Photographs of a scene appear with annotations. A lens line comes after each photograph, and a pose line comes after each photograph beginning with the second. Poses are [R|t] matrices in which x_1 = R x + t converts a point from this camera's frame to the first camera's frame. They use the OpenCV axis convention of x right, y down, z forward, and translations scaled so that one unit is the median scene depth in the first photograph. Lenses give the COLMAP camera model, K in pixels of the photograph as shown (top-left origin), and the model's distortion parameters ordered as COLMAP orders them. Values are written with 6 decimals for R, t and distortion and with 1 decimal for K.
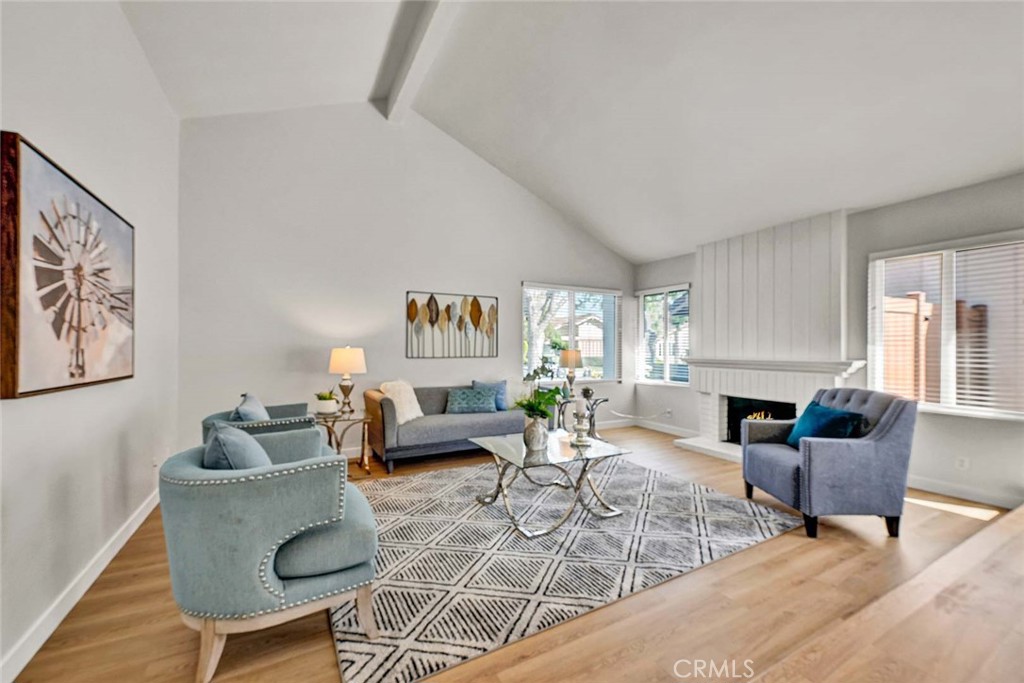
lens RADIAL K [[437.2, 0, 514.0], [0, 437.2, 344.3], [0, 0, 1]] dist [-0.000045, 0.000081]
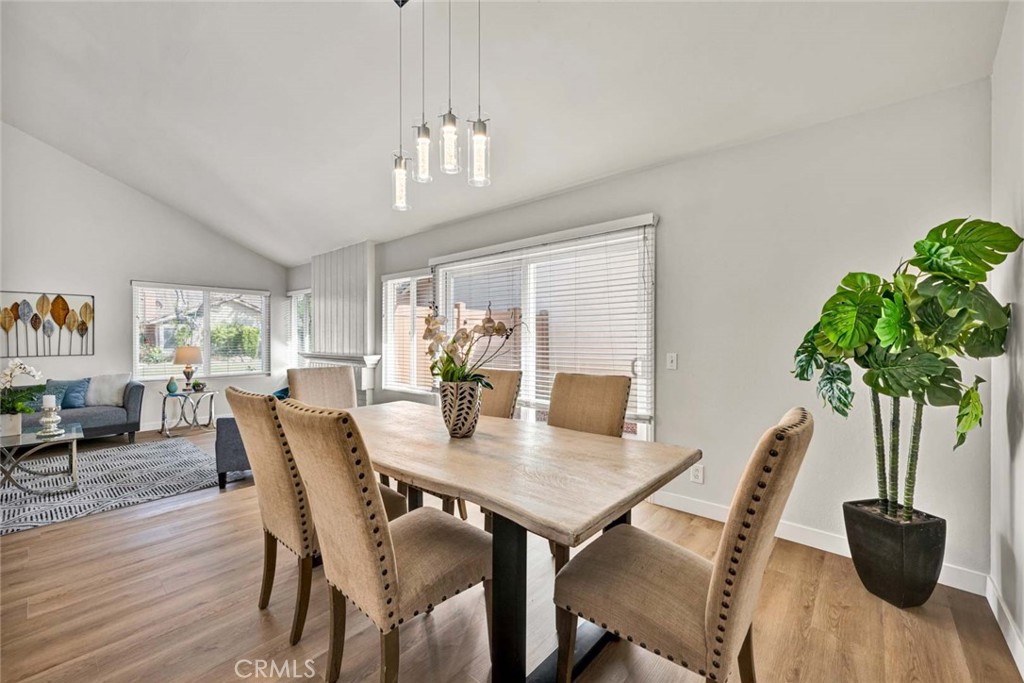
lens RADIAL K [[437.2, 0, 509.2], [0, 437.2, 336.5], [0, 0, 1]] dist [-0.000045, 0.000081]
pose [[0.931459, -0.005475, 0.363804, 0.683711], [0.002814, 0.999965, 0.007844, -0.027648], [-0.363834, -0.006283, 0.931443, -0.399776]]
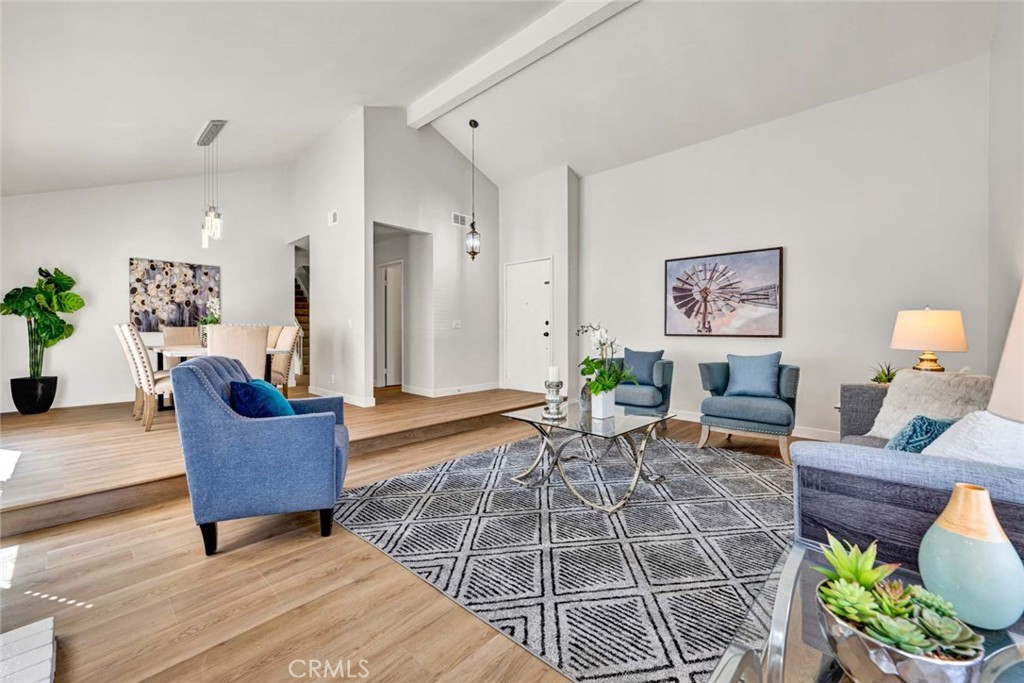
lens RADIAL K [[437.2, 0, 511.6], [0, 437.2, 339.3], [0, 0, 1]] dist [-0.000045, 0.000081]
pose [[-0.958714, 0.003750, -0.284346, 0.391971], [0.000820, 0.999945, 0.010423, 0.041826], [0.284370, 0.009759, -0.958665, 1.458461]]
